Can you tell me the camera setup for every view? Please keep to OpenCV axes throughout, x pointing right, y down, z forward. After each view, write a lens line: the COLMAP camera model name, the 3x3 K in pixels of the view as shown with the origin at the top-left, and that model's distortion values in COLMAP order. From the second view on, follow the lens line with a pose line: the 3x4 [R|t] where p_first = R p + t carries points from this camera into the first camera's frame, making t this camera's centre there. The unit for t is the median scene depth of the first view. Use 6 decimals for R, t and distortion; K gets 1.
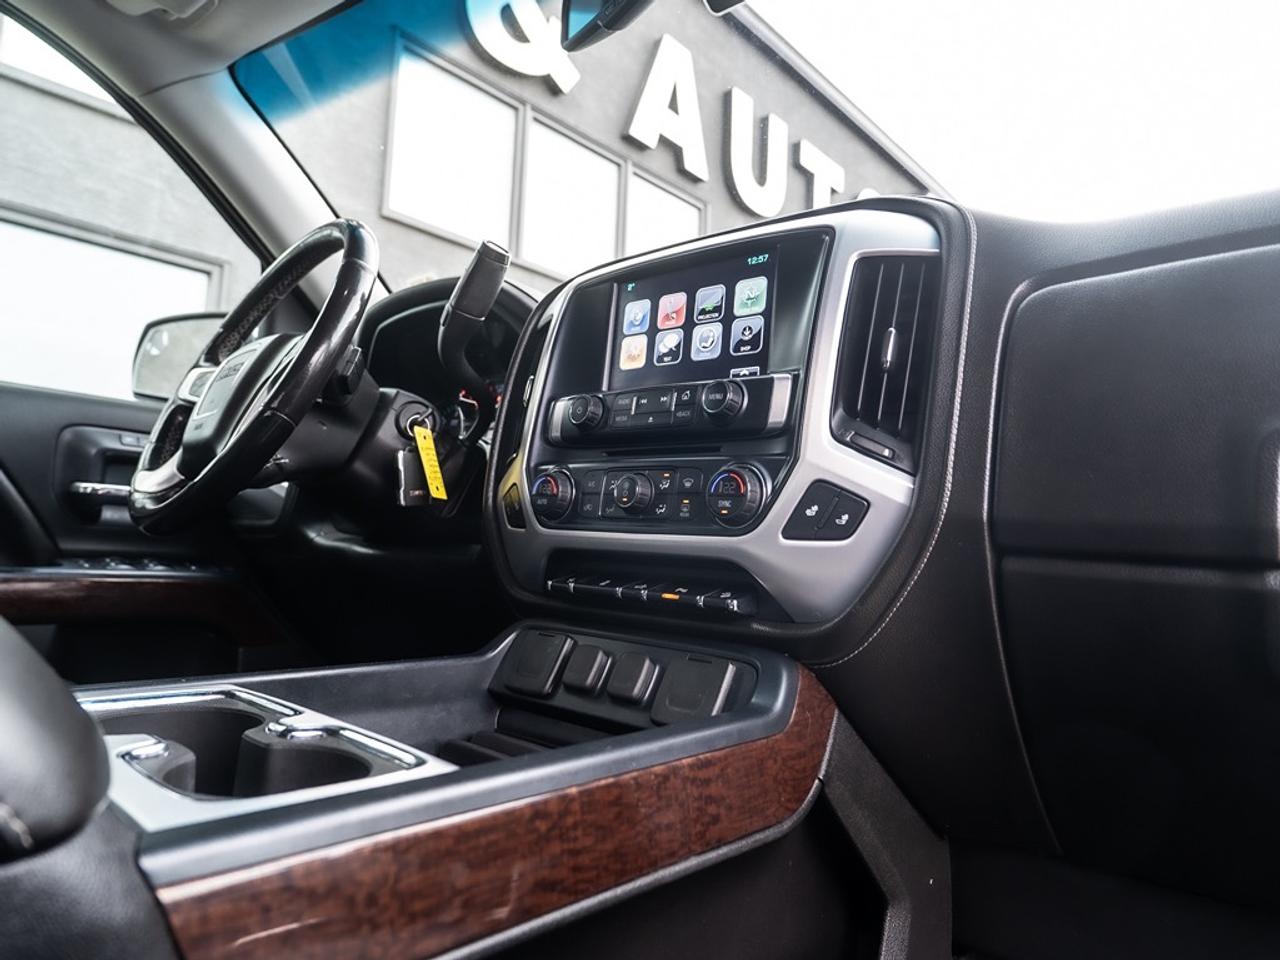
lens RADIAL K [[780.5, 0, 647.3], [0, 780.5, 470.9], [0, 0, 1]] dist [-0.008480, -0.003187]
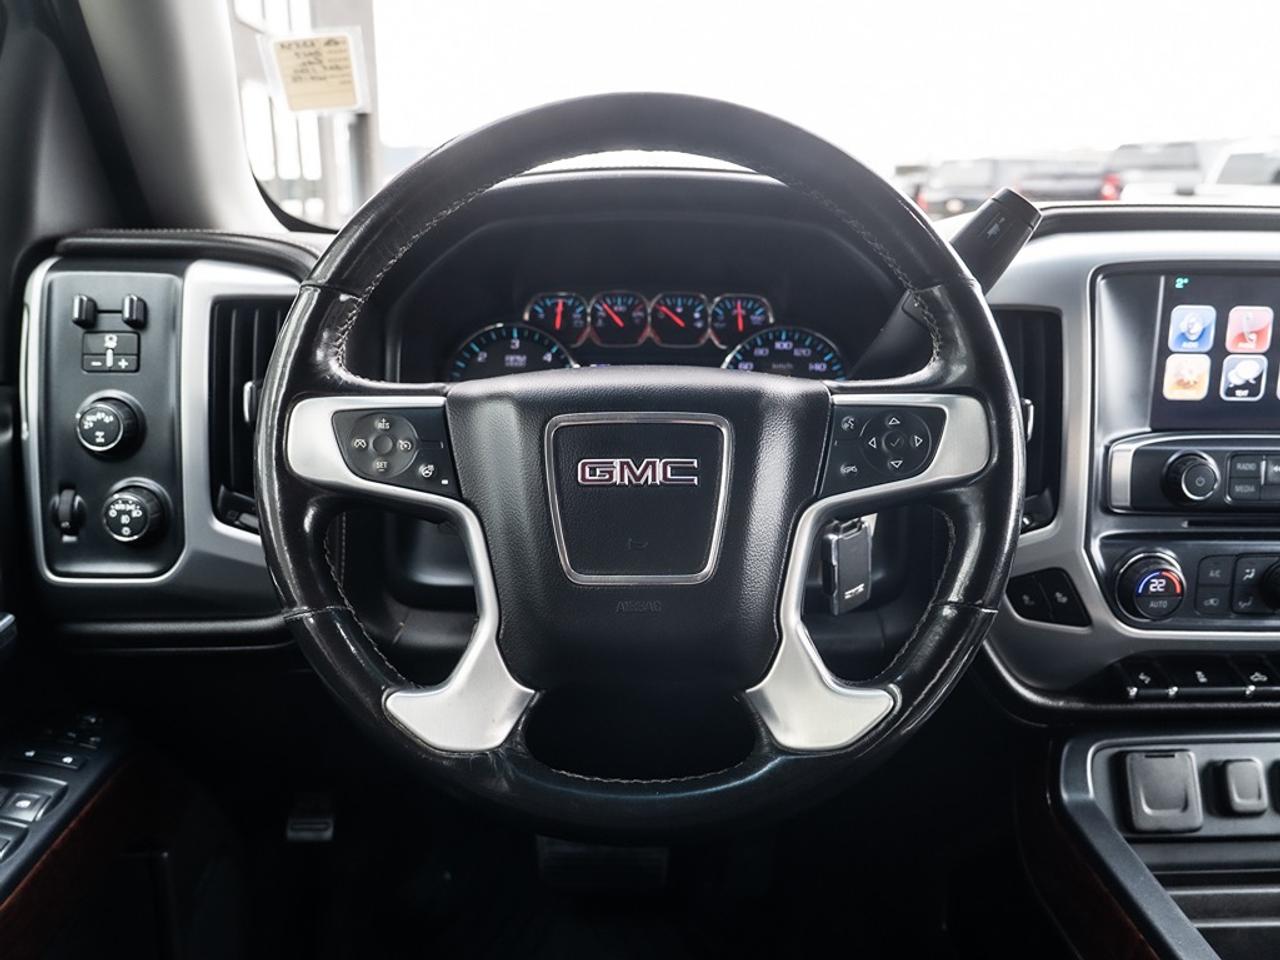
lens RADIAL K [[1062.7, 0, 635.9], [0, 1062.7, 475.9], [0, 0, 1]] dist [-0.024561, -0.007139]
pose [[0.732775, -0.212284, 0.646511, -1.177080], [-0.027628, 0.940028, 0.339976, -0.426039], [-0.679910, -0.266988, 0.682964, 0.688429]]
